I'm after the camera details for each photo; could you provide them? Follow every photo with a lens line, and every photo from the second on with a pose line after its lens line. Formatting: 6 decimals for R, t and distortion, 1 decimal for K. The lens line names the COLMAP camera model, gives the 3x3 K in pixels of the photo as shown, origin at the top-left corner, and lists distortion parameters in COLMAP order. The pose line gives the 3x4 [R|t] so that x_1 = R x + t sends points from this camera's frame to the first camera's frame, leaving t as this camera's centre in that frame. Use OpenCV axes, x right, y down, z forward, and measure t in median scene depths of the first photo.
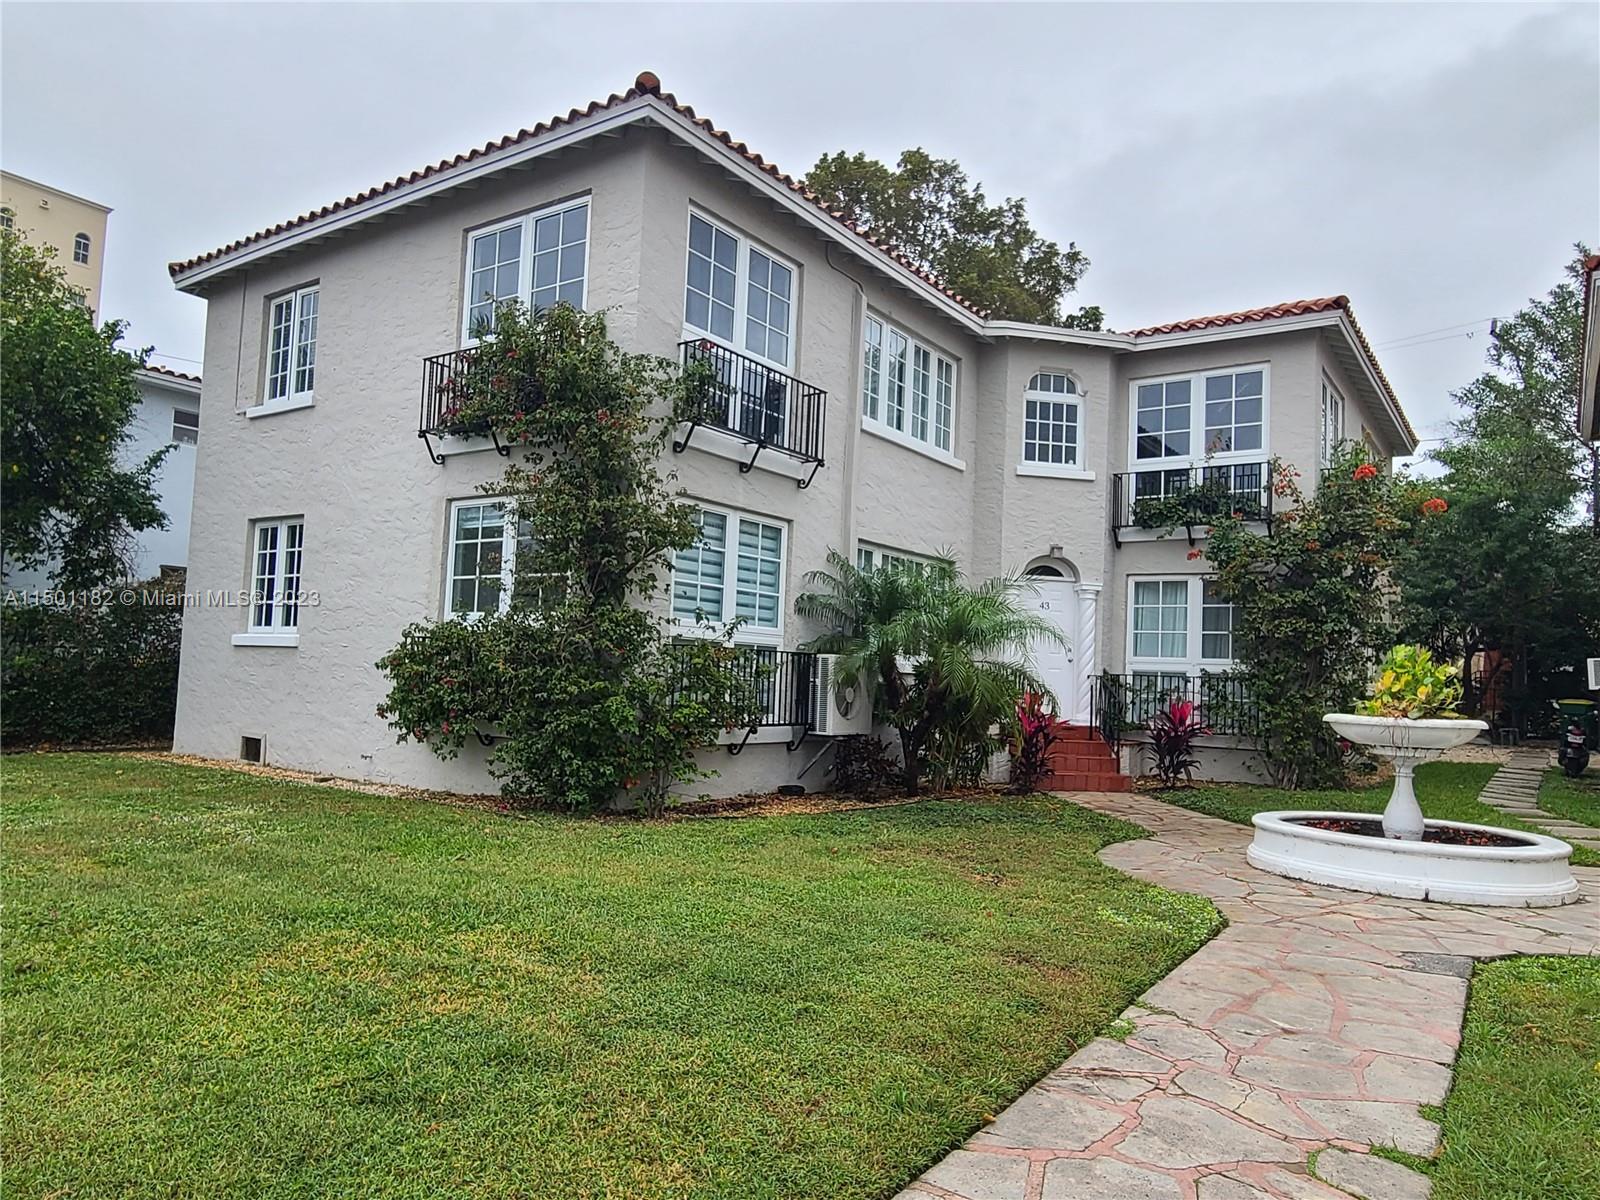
lens RADIAL K [[939.2, 0, 788.9], [0, 939.2, 609.7], [0, 0, 1]] dist [0.002928, 0.000254]
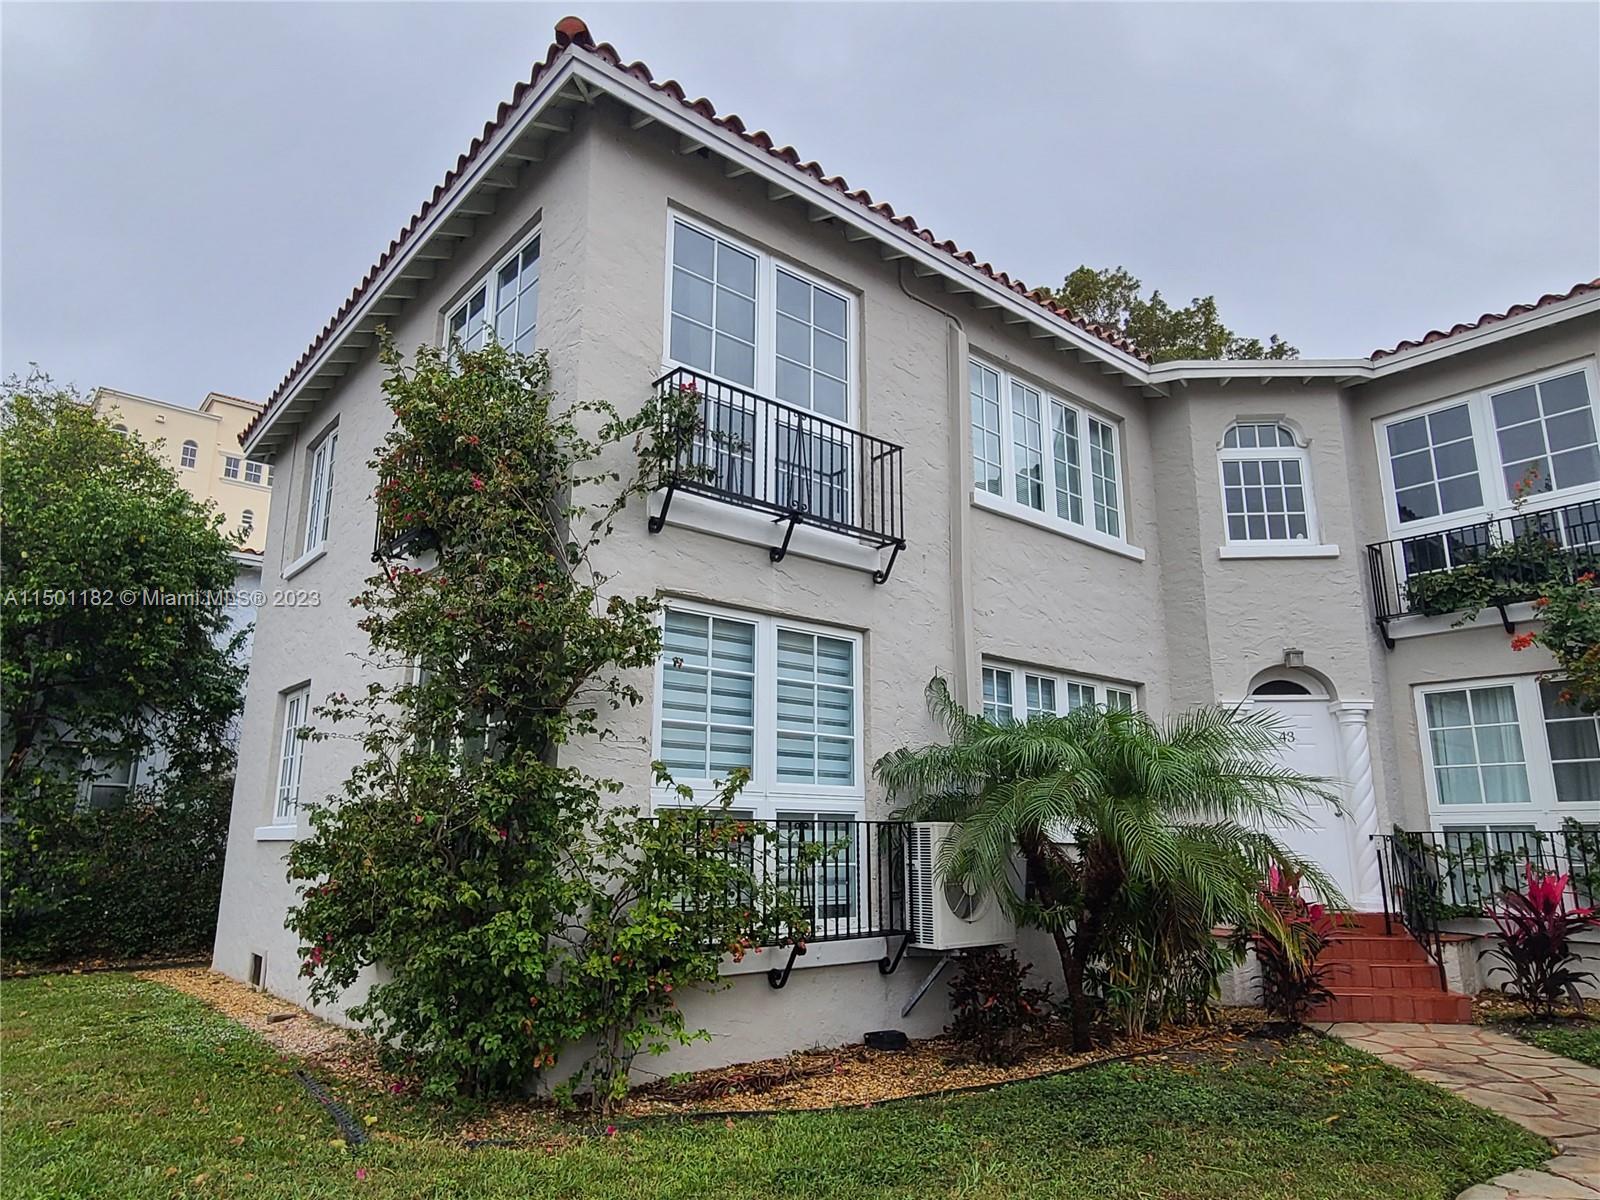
lens RADIAL K [[932.9, 0, 796.1], [0, 932.9, 633.9], [0, 0, 1]] dist [0.001454, -0.002394]
pose [[0.971417, -0.087657, -0.220602, 0.092676], [0.052757, 0.985804, -0.159397, 0.014295], [0.231443, 0.143202, 0.962251, 0.281916]]
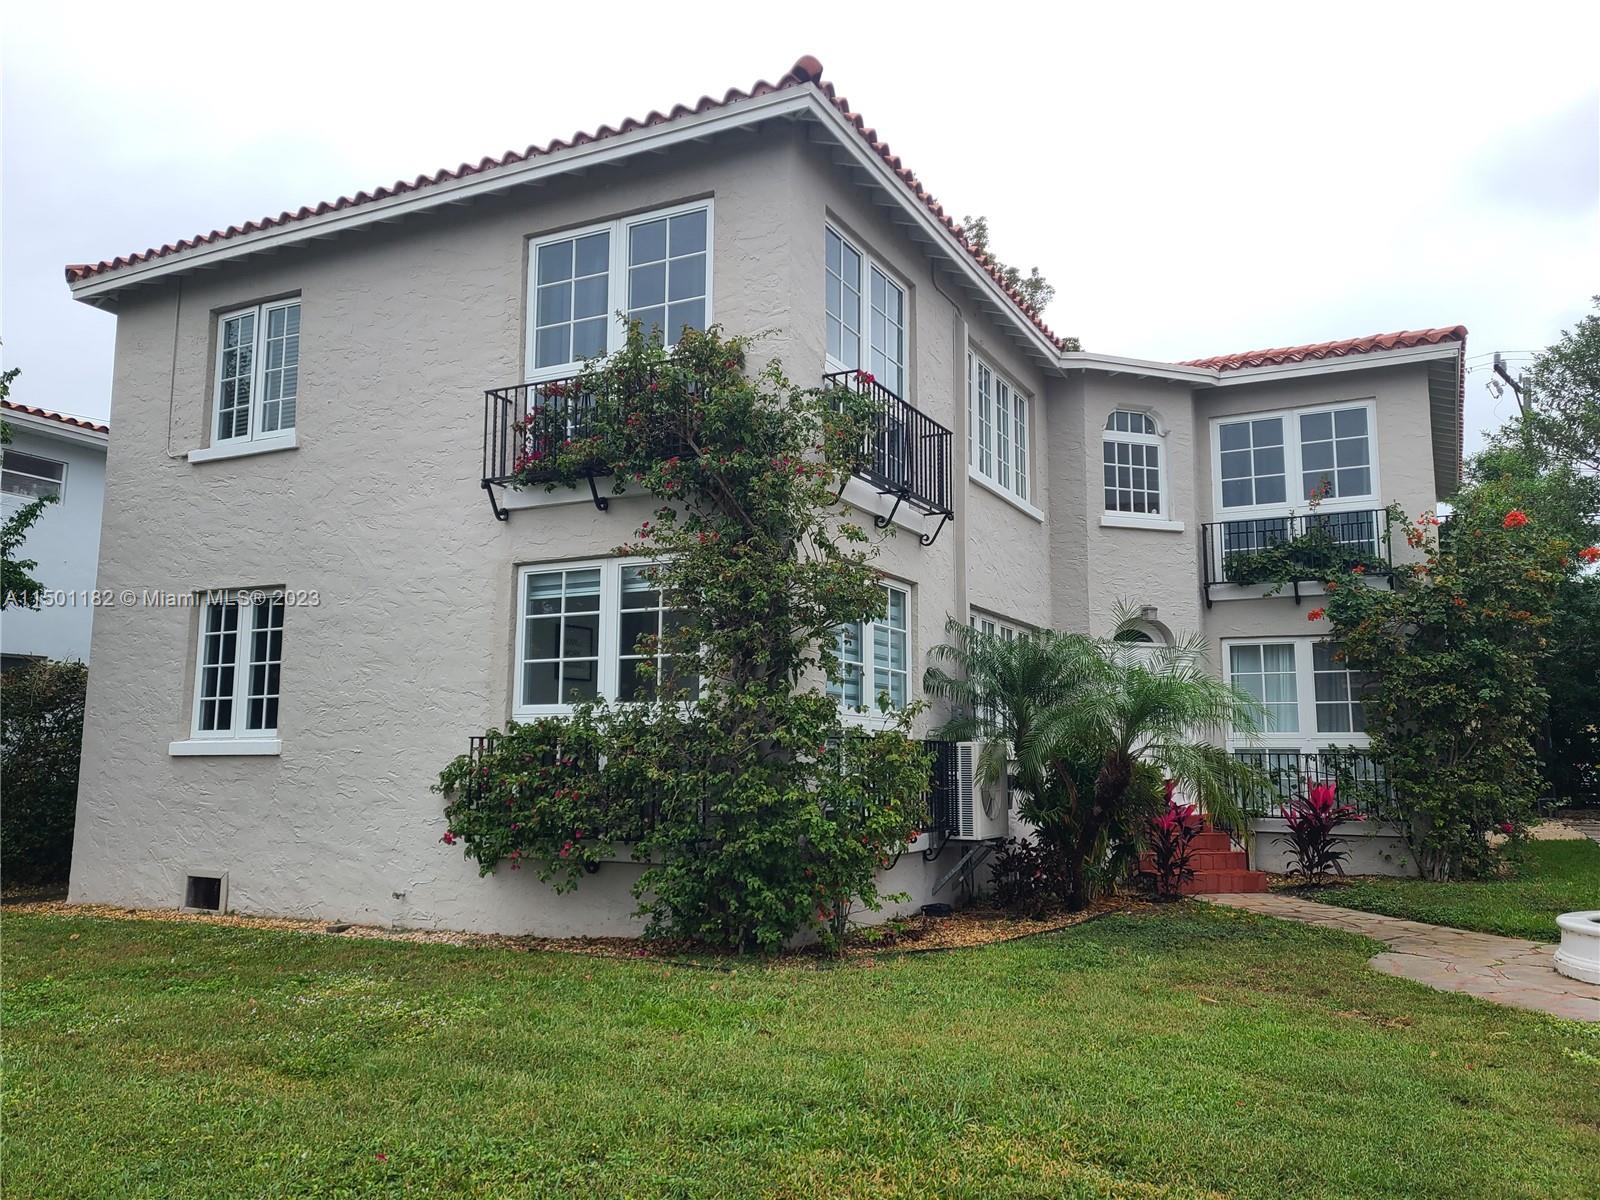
lens RADIAL K [[1095.6, 0, 790.4], [0, 1095.6, 608.7], [0, 0, 1]] dist [0.038003, -0.001257]
pose [[0.992609, -0.018075, 0.119999, -0.199711], [0.026167, 0.997463, -0.066207, -0.009085], [-0.118498, 0.068858, 0.990564, 0.036912]]
